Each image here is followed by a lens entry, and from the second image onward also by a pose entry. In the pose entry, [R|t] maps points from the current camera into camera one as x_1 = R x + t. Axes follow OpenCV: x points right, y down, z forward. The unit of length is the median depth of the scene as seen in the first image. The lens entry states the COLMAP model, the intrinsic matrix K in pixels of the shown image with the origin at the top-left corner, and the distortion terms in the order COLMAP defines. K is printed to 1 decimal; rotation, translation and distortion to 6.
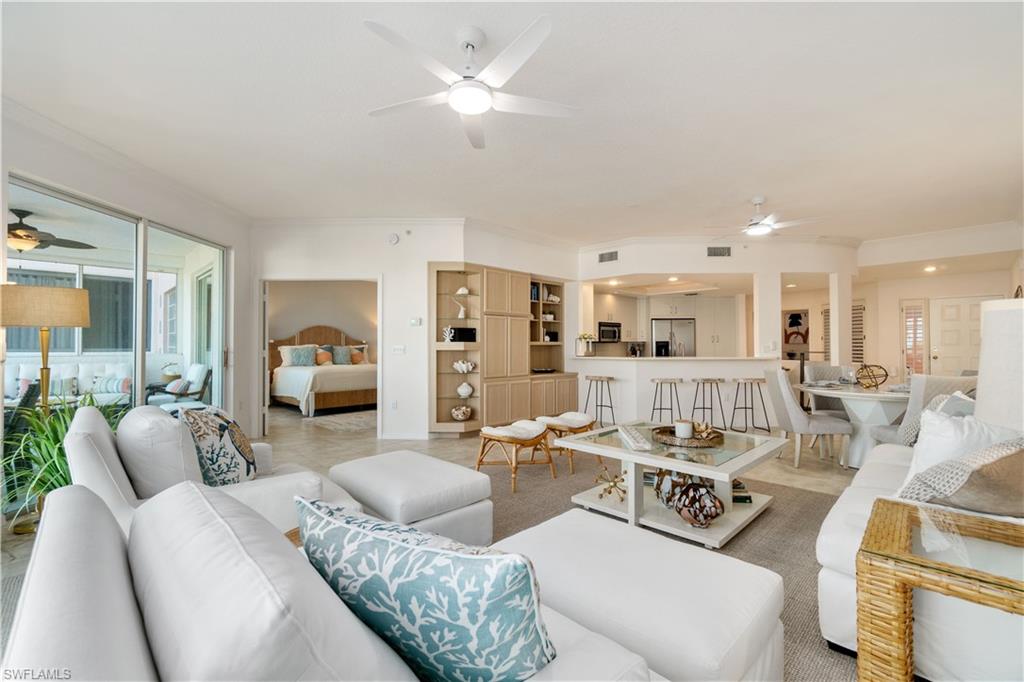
lens RADIAL K [[442.0, 0, 506.1], [0, 442.0, 339.2], [0, 0, 1]] dist [-0.000633, -0.000044]
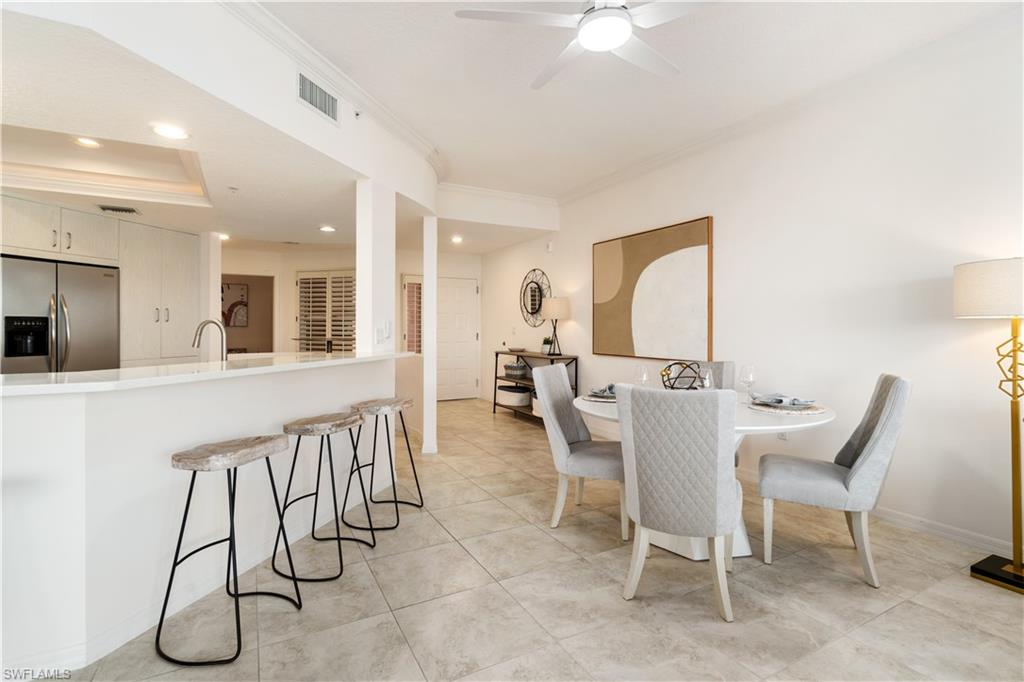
lens RADIAL K [[479.9, 0, 506.3], [0, 479.9, 324.7], [0, 0, 1]] dist [-0.001872, -0.000317]
pose [[0.279260, 0.010410, 0.960159, 0.098498], [-0.015022, 0.999866, -0.006471, 0.010313], [-0.960098, -0.012616, 0.279379, 0.641311]]
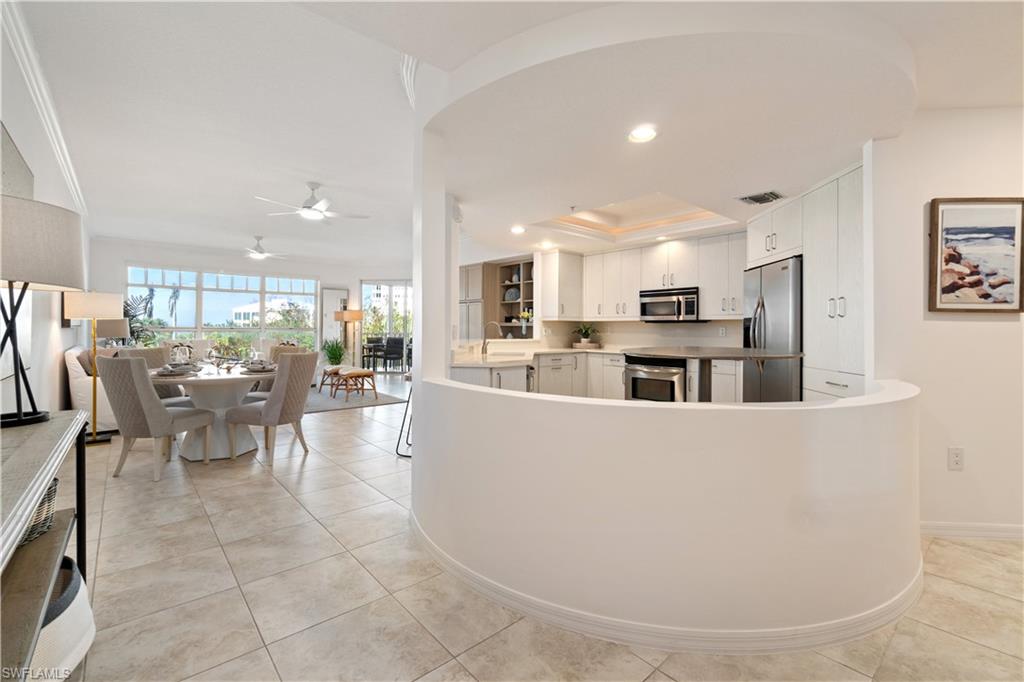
lens RADIAL K [[447.2, 0, 505.9], [0, 447.2, 331.2], [0, 0, 1]] dist [-0.001404, 0.000283]
pose [[-0.059923, 0.003183, -0.998198, 1.061384], [0.005929, 0.999978, 0.002833, 0.021341], [0.998185, -0.005749, -0.059940, 1.007881]]
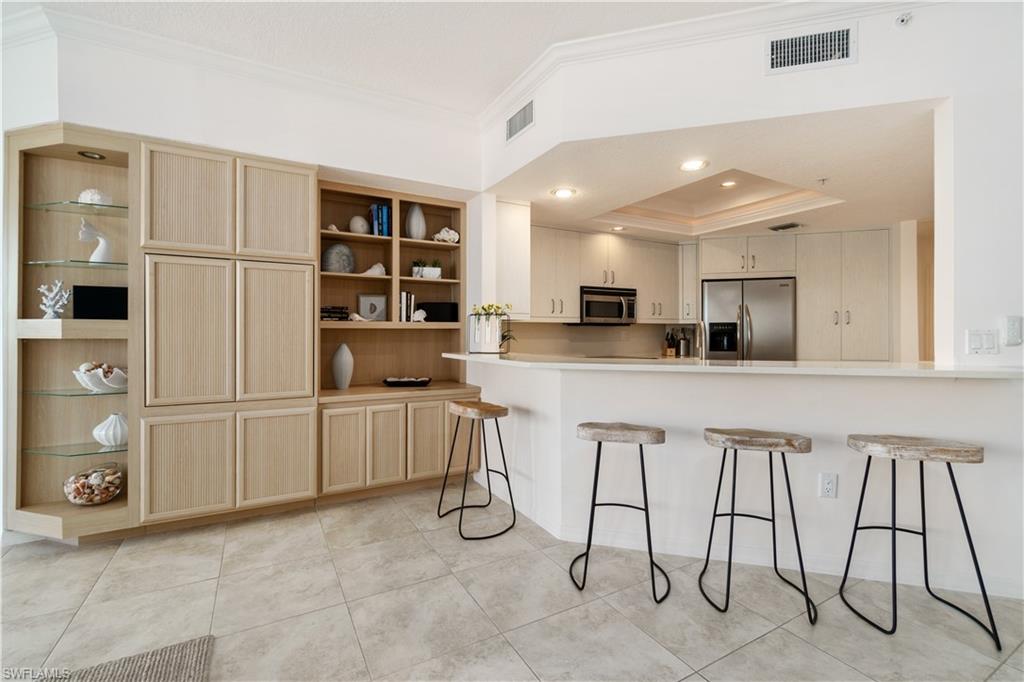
lens RADIAL K [[447.2, 0, 505.9], [0, 447.2, 331.2], [0, 0, 1]] dist [-0.001404, 0.000283]
pose [[0.965323, 0.001609, -0.261054, 0.316501], [0.001671, 0.999922, 0.012340, 0.010189], [0.261054, -0.012349, 0.965245, 0.553507]]
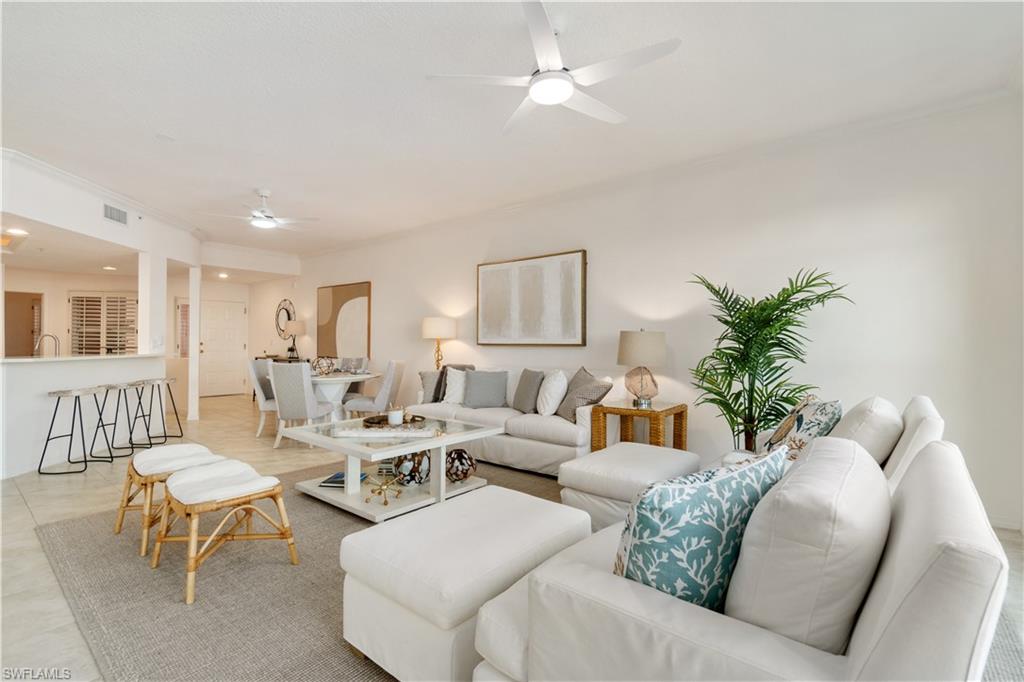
lens RADIAL K [[463.6, 0, 512.0], [0, 463.6, 341.0], [0, 0, 1]] dist [-0.003398, -0.000589]
pose [[-0.117573, 0.004547, 0.993054, -0.345399], [-0.021694, 0.999739, -0.007146, 0.007290], [-0.992827, -0.022384, -0.117443, 0.376033]]
